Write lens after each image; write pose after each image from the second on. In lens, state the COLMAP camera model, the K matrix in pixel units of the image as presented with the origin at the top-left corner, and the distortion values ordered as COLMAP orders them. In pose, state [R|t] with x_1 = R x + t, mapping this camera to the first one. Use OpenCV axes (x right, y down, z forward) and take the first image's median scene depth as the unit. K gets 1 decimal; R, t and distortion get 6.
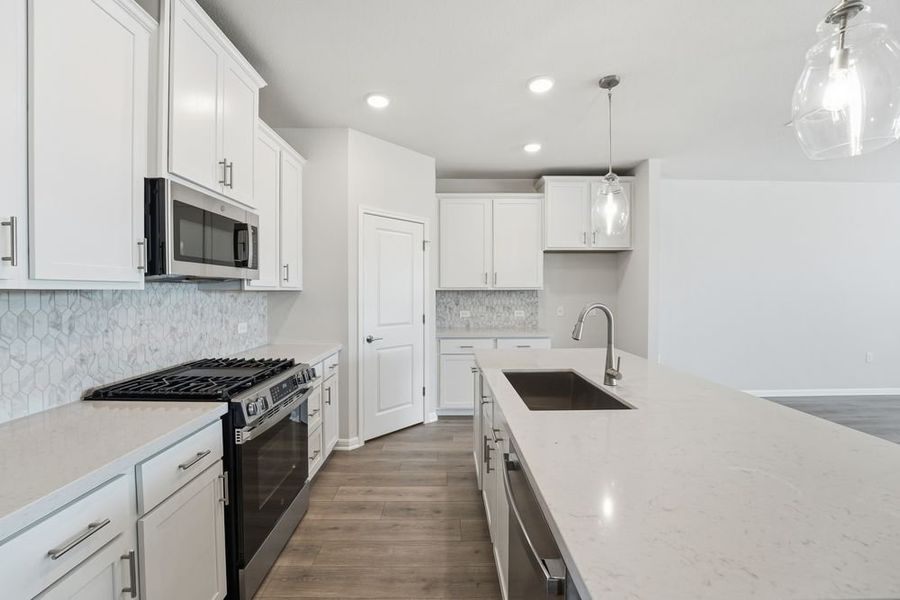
lens RADIAL K [[368.8, 0, 447.1], [0, 368.8, 298.5], [0, 0, 1]] dist [-0.024197, 0.000688]
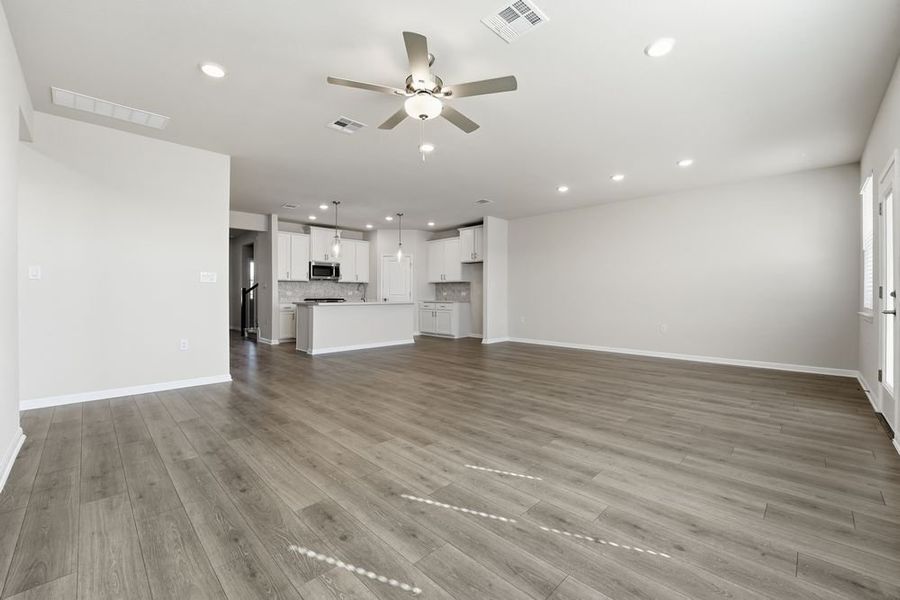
lens RADIAL K [[368.8, 0, 450.3], [0, 368.8, 297.0], [0, 0, 1]] dist [-0.024197, 0.000688]
pose [[0.706976, 0.004880, -0.707221, 1.756027], [-0.016359, 0.999821, -0.009454, 0.088353], [0.707048, 0.018253, 0.706930, -0.553511]]
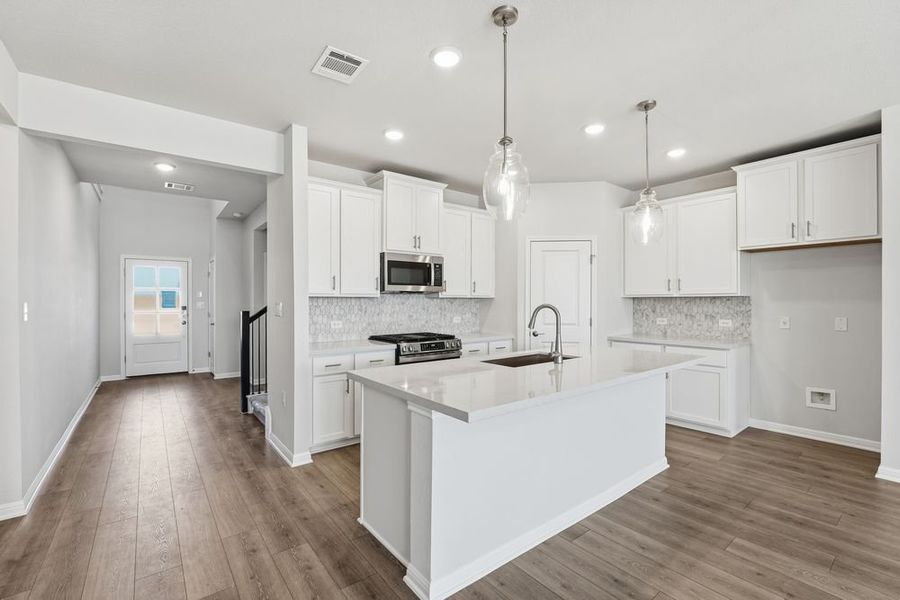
lens RADIAL K [[391.5, 0, 451.8], [0, 391.5, 301.6], [0, 0, 1]] dist [-0.015457, -0.001107]
pose [[0.611898, 0.001233, -0.790936, 0.584045], [-0.015822, 0.999818, -0.010682, 0.010468], [0.790779, 0.019050, 0.611806, -0.098225]]
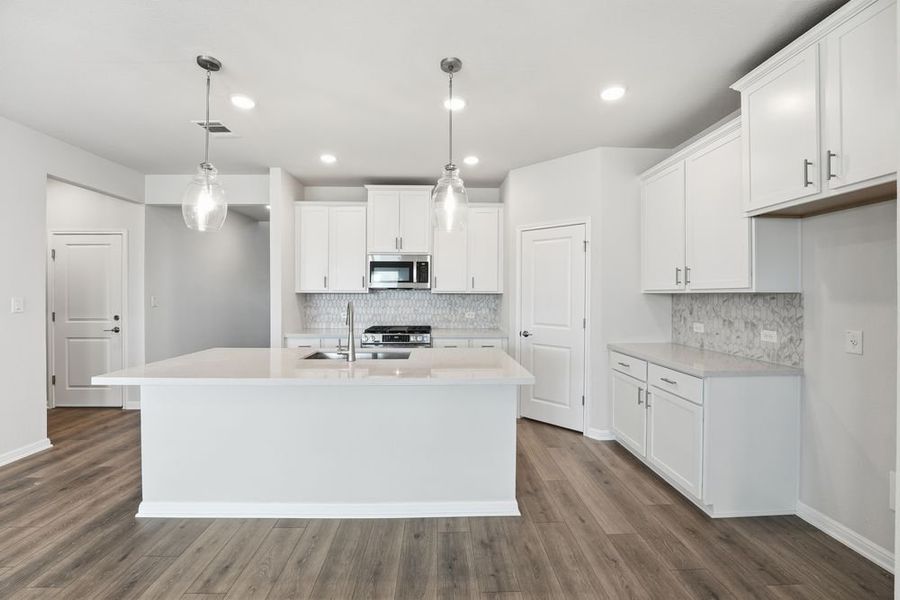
lens RADIAL K [[368.8, 0, 452.1], [0, 368.8, 294.1], [0, 0, 1]] dist [-0.024197, 0.000688]
pose [[0.028779, -0.000084, -0.999586, 0.785285], [-0.024588, 0.999697, -0.000791, -0.010277], [0.999283, 0.024601, 0.028768, 0.569861]]
